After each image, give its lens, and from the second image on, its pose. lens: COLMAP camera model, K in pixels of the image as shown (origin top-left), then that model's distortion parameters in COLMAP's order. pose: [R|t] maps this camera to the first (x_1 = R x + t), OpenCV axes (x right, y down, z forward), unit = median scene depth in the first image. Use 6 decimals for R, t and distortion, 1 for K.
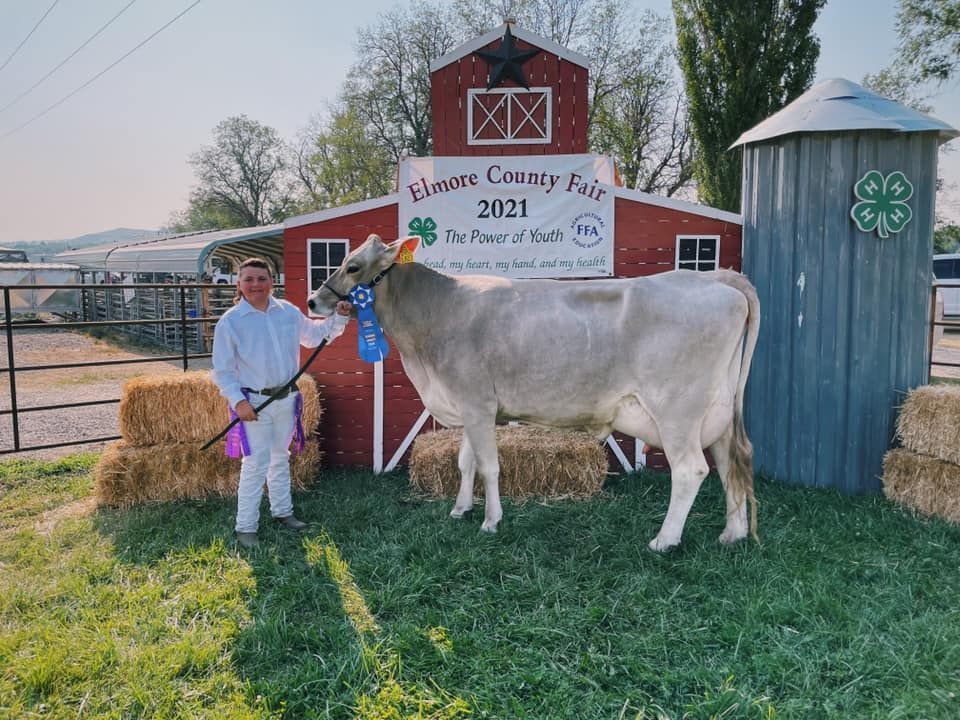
lens RADIAL K [[735.7, 0, 478.7], [0, 735.7, 365.4], [0, 0, 1]] dist [0.046147, -0.050890]
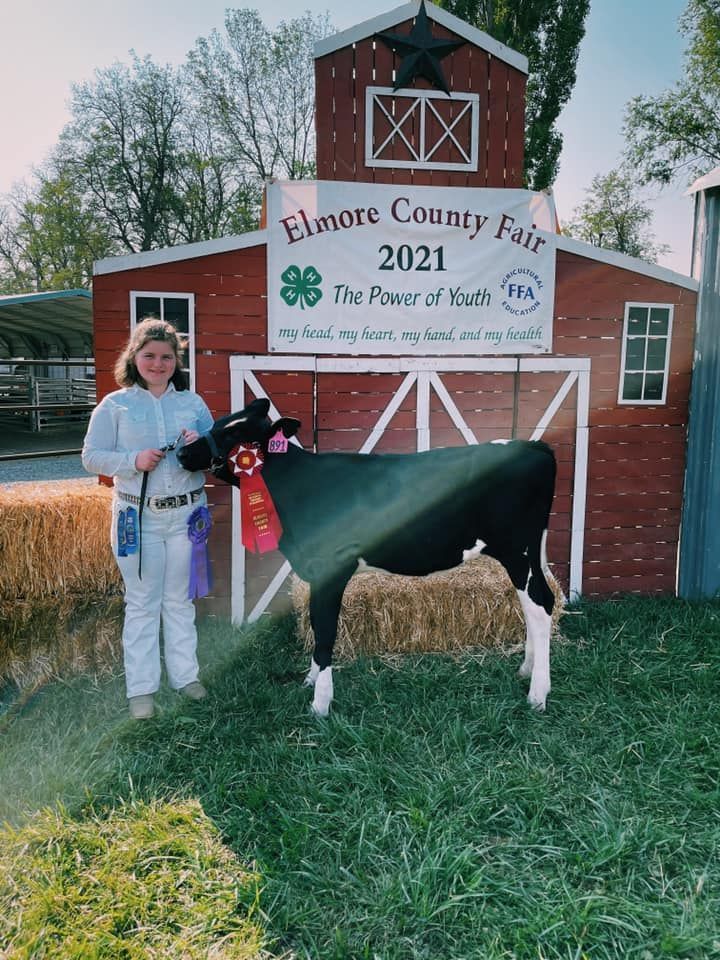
lens RADIAL K [[735.7, 0, 365.1], [0, 735.7, 473.9], [0, 0, 1]] dist [0.046147, -0.050890]
pose [[0.975684, -0.017954, 0.218447, -0.176413], [0.012681, 0.999594, 0.025516, -0.017229], [-0.218816, -0.022125, 0.975515, 0.287199]]
